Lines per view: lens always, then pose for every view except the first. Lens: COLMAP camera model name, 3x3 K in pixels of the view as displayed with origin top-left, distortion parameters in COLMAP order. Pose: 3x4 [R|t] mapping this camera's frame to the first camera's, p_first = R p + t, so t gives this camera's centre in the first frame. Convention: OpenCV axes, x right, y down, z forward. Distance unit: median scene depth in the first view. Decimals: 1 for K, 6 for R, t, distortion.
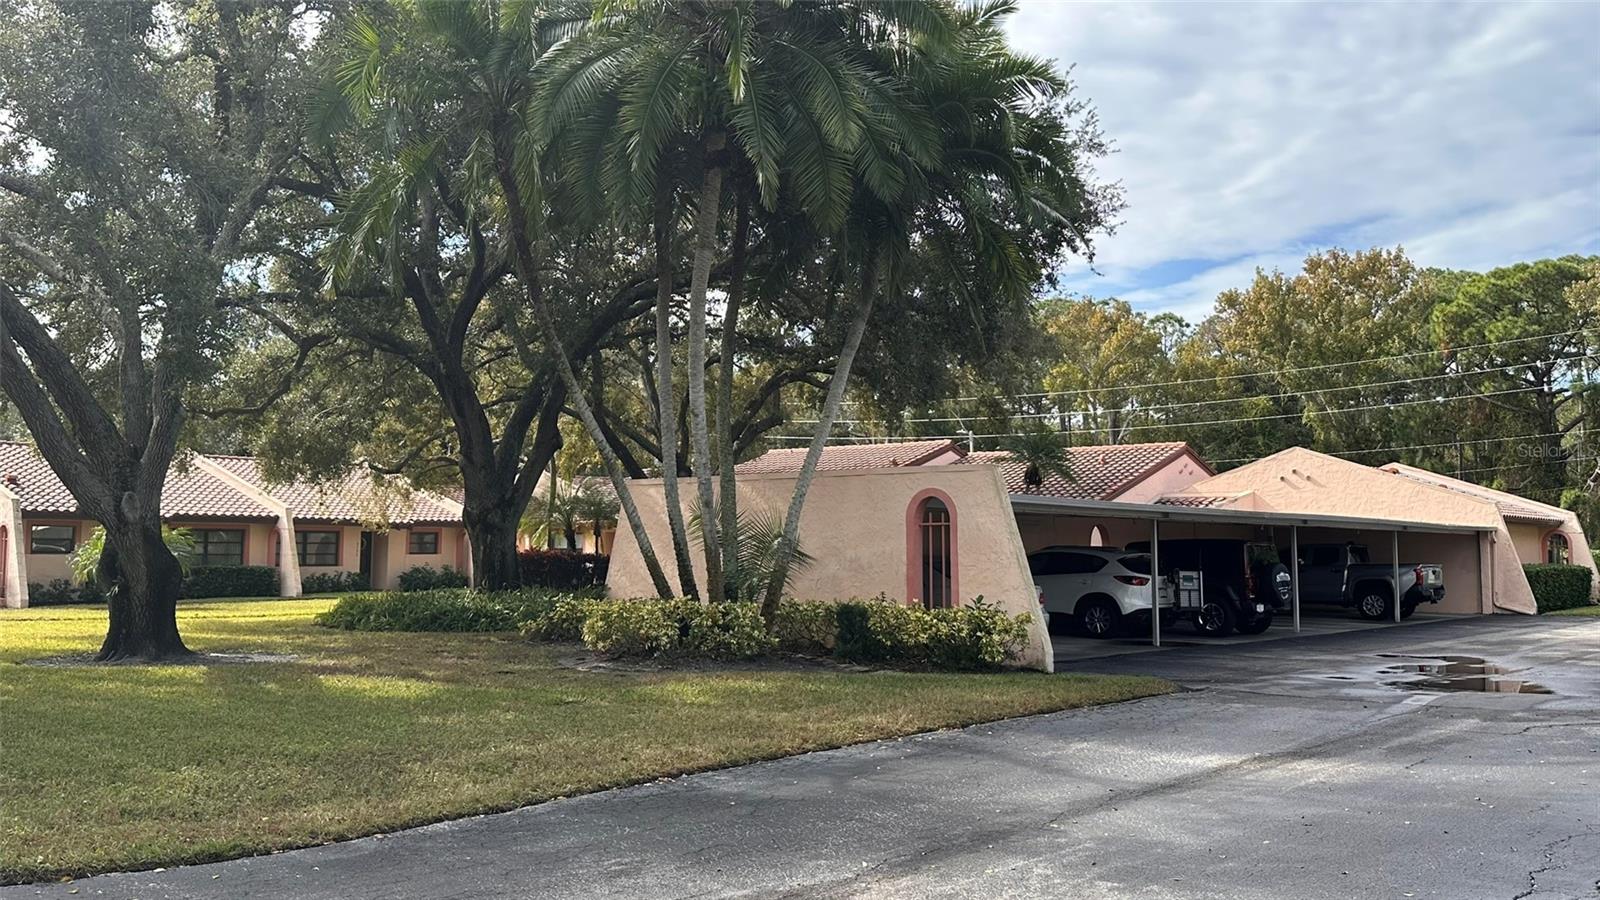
lens RADIAL K [[1422.0, 0, 775.9], [0, 1422.0, 446.3], [0, 0, 1]] dist [0.093662, -0.006124]
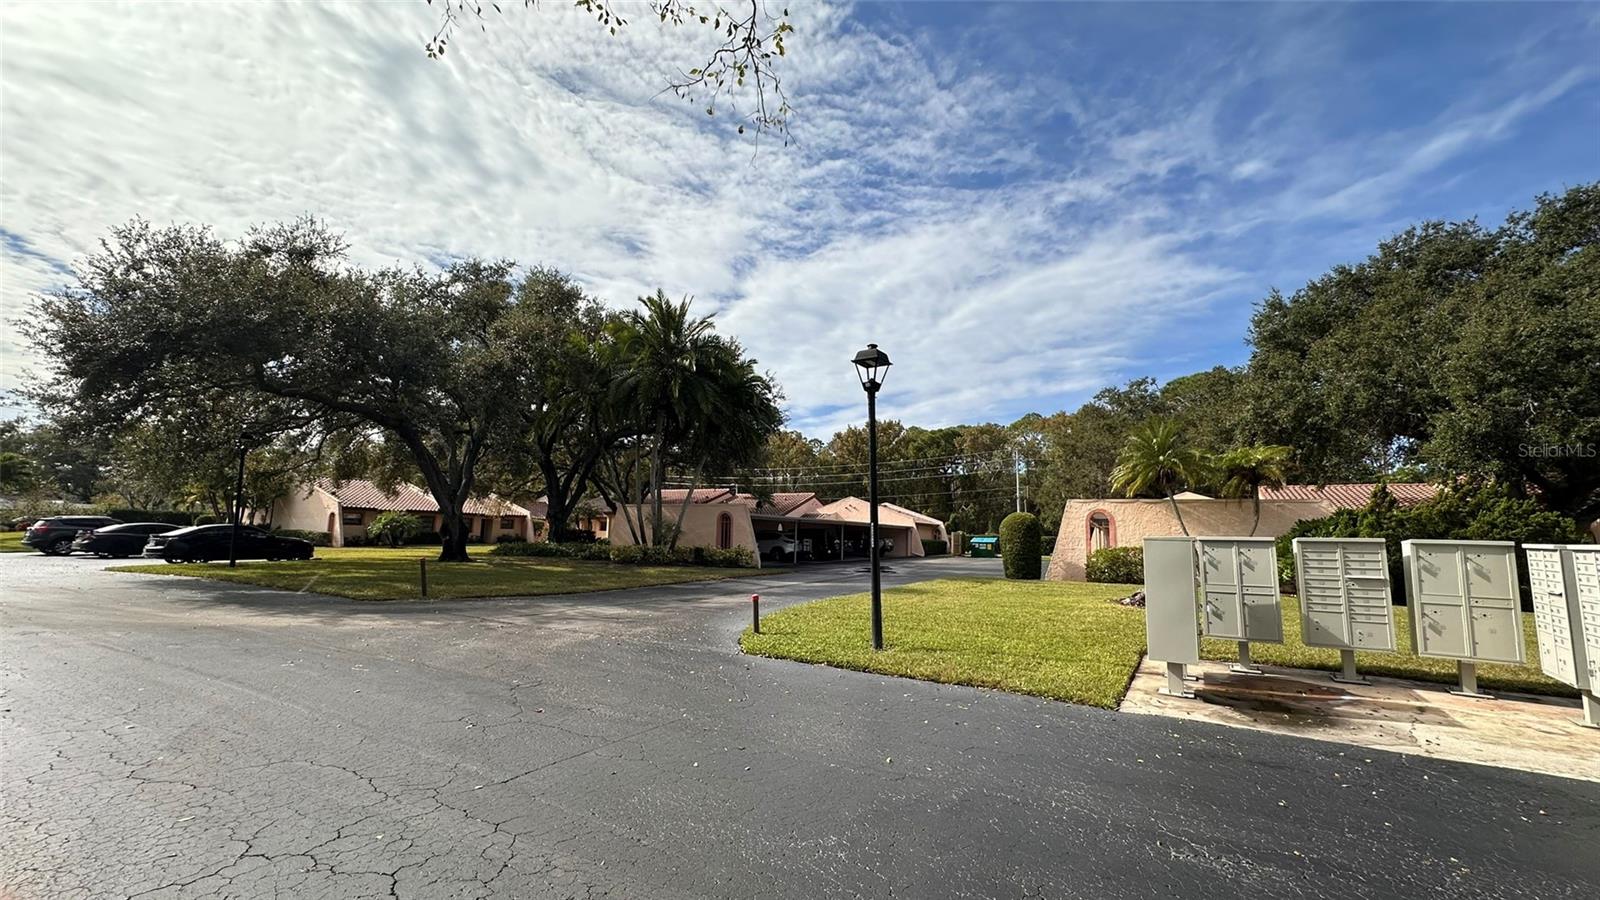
lens RADIAL K [[641.2, 0, 800.0], [0, 641.2, 450.0], [0, 0, 1]] dist [-0.001764, -0.000511]
pose [[0.971498, 0.049146, 0.231898, -0.036106], [-0.036231, 0.997563, -0.059629, -0.014053], [-0.234263, 0.049528, 0.970911, -0.230800]]
